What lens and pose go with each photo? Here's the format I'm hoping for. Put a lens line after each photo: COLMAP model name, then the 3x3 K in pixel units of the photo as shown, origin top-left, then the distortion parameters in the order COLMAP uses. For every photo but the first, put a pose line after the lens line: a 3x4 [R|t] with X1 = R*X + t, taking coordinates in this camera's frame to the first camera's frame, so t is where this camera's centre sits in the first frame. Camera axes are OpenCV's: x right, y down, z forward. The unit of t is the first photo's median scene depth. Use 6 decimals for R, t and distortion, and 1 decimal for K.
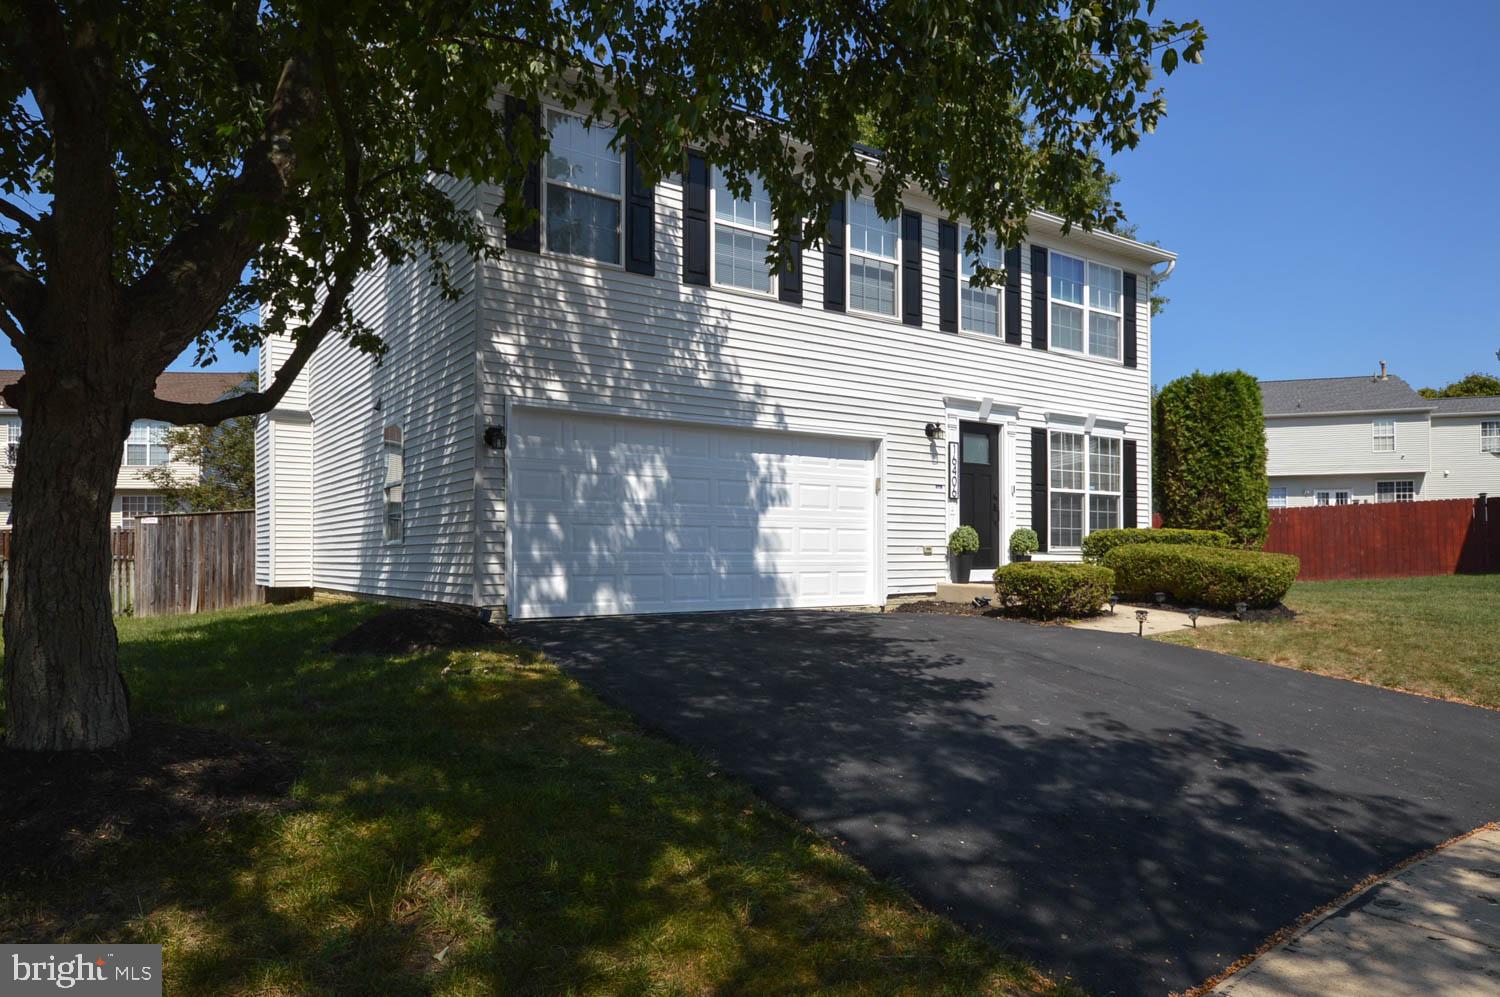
lens RADIAL K [[958.3, 0, 751.5], [0, 958.3, 549.0], [0, 0, 1]] dist [-0.004760, 0.002547]
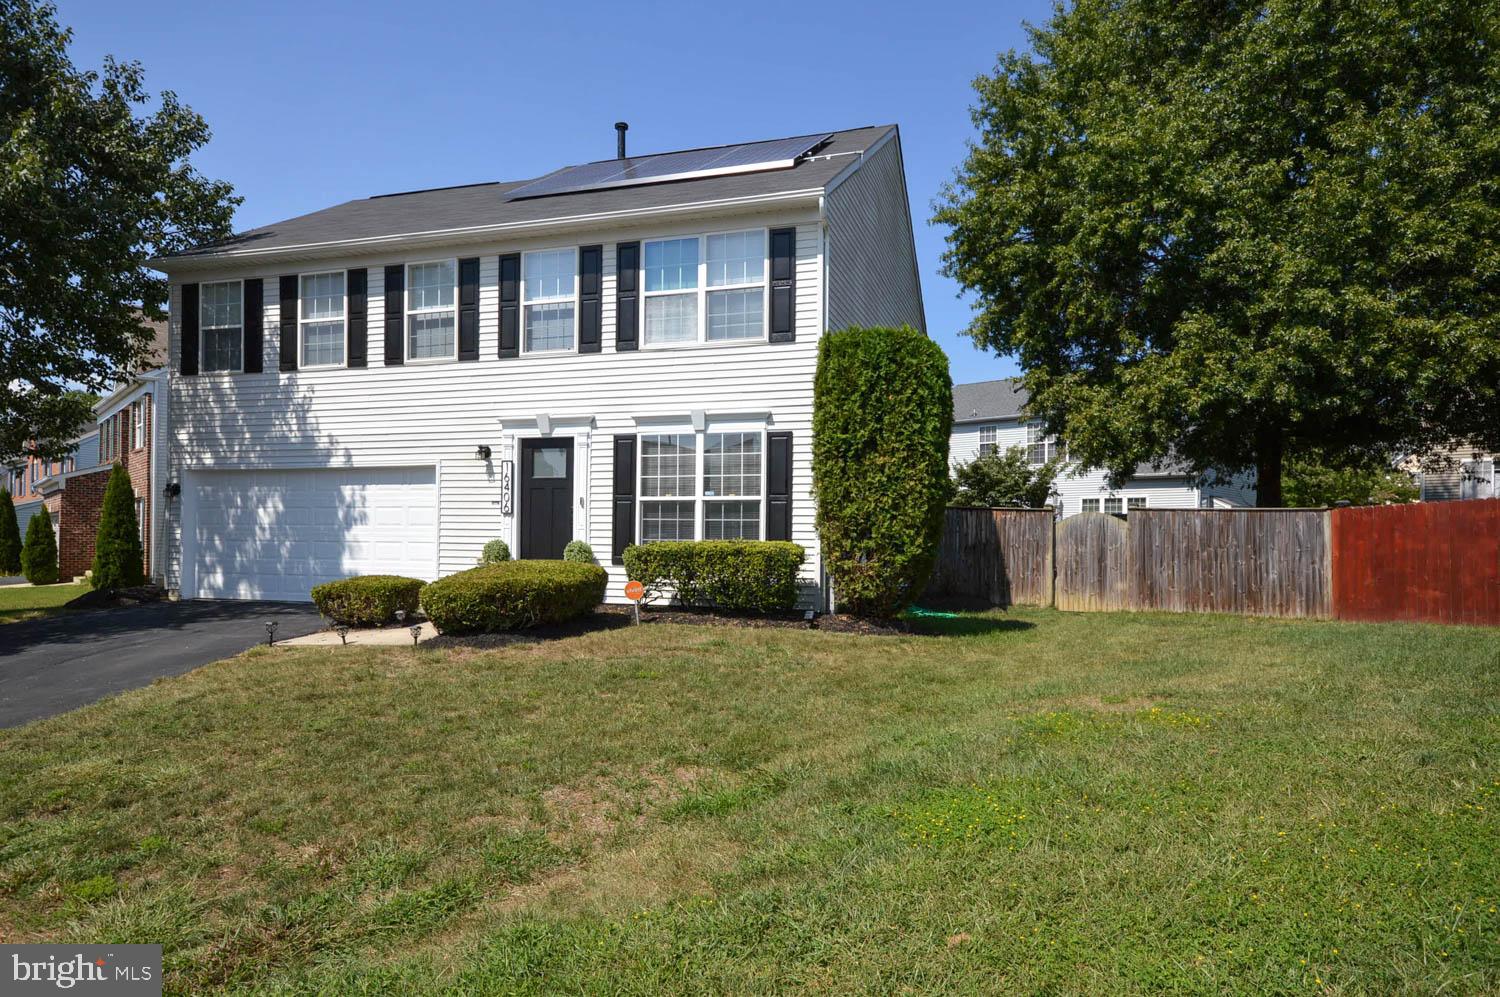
lens RADIAL K [[958.3, 0, 751.5], [0, 958.3, 549.0], [0, 0, 1]] dist [-0.004760, 0.002547]
pose [[0.602907, 0.007602, -0.797775, 1.383929], [-0.006081, 0.999969, 0.004934, -0.022333], [0.797788, 0.001876, 0.602935, 0.644994]]
